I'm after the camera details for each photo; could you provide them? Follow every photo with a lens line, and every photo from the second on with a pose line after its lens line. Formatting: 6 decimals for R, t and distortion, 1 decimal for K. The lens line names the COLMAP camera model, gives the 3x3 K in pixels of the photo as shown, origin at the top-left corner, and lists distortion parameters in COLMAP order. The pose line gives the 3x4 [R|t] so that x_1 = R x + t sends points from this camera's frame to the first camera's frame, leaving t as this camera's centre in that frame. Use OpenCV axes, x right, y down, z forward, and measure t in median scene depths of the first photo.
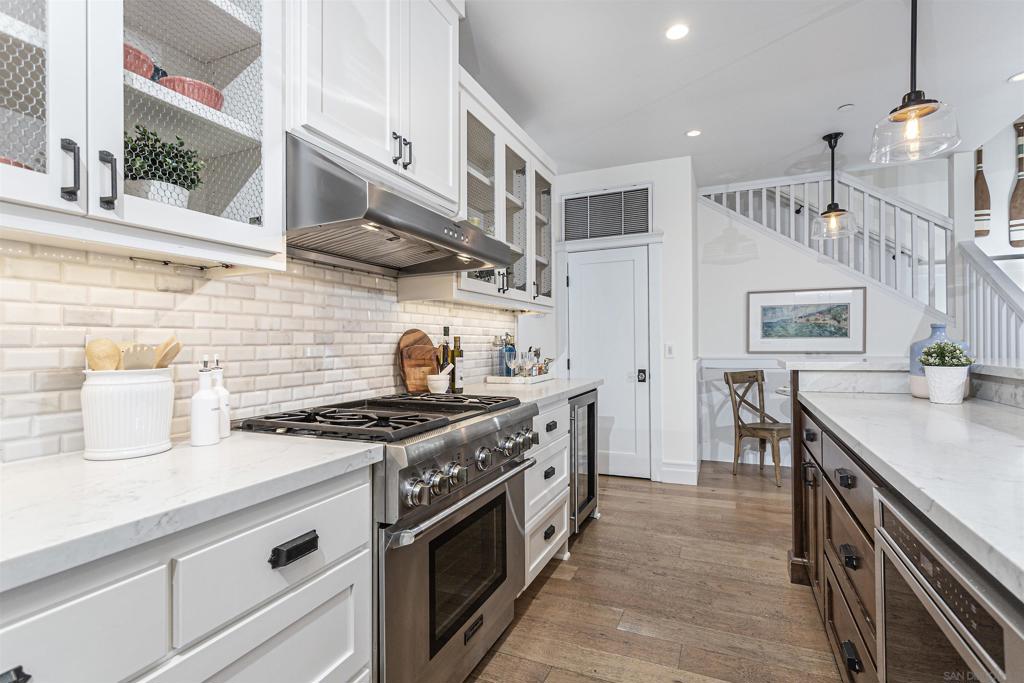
lens RADIAL K [[496.4, 0, 512.1], [0, 496.4, 342.0], [0, 0, 1]] dist [0.005054, 0.000847]
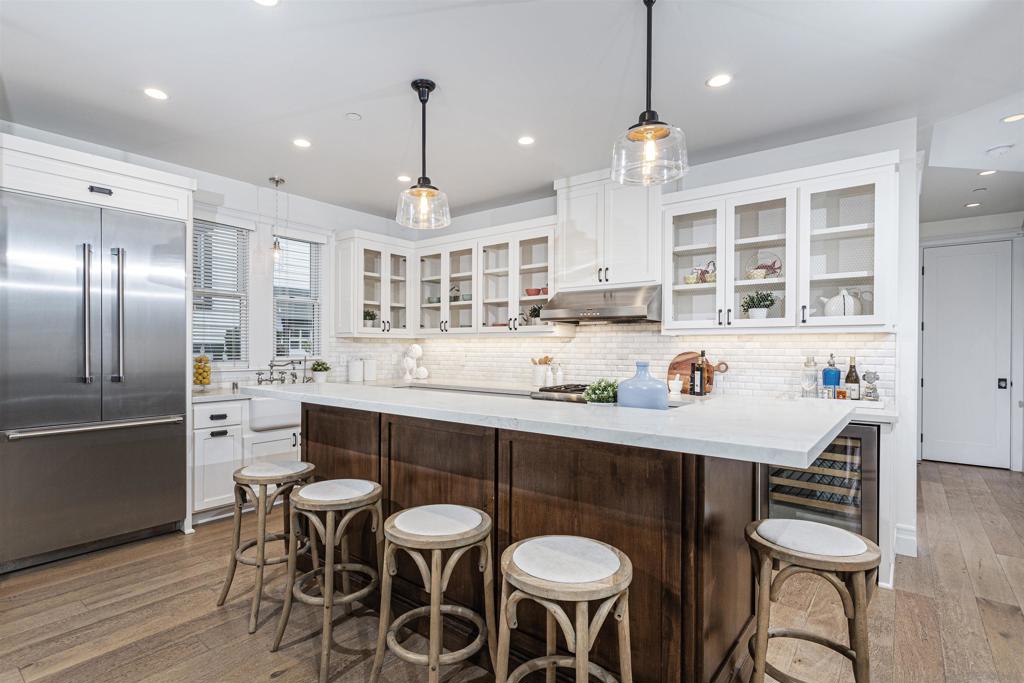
lens RADIAL K [[496.4, 0, 507.9], [0, 496.4, 346.2], [0, 0, 1]] dist [0.005054, 0.000847]
pose [[-0.259766, -0.003444, -0.965666, 1.849236], [-0.002429, 0.999993, -0.002913, -0.045823], [0.965669, 0.001589, -0.259772, 1.040387]]
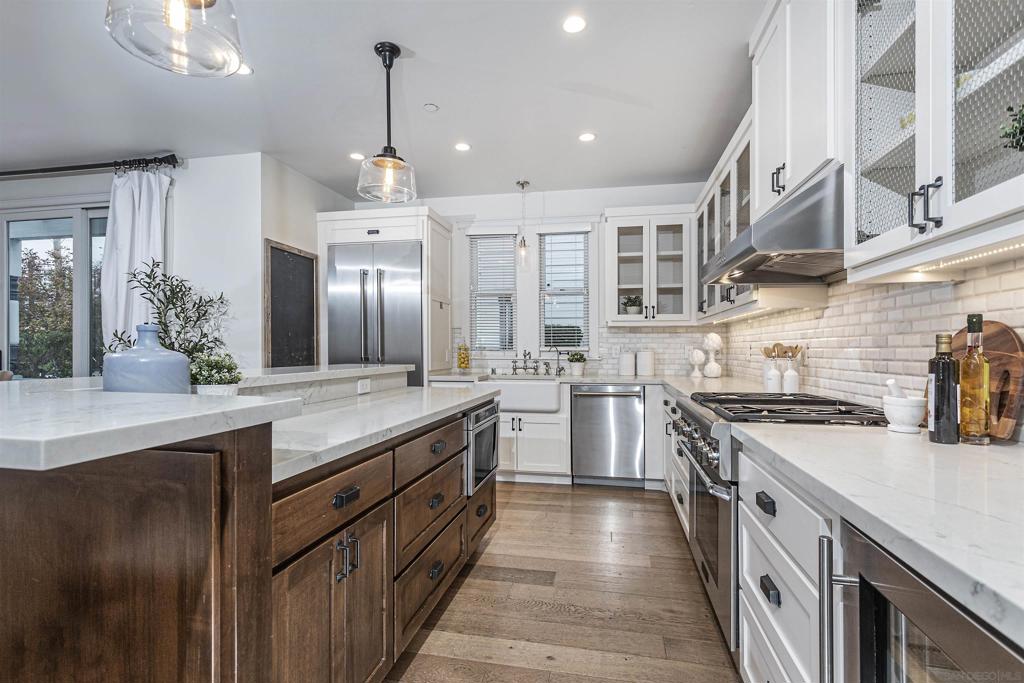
lens RADIAL K [[496.4, 0, 511.7], [0, 496.4, 346.3], [0, 0, 1]] dist [0.005054, 0.000847]
pose [[-0.978209, -0.001160, -0.207621, 0.555716], [-0.000122, 0.999987, -0.005009, 0.006950], [0.207624, -0.004874, -0.978197, 1.775201]]
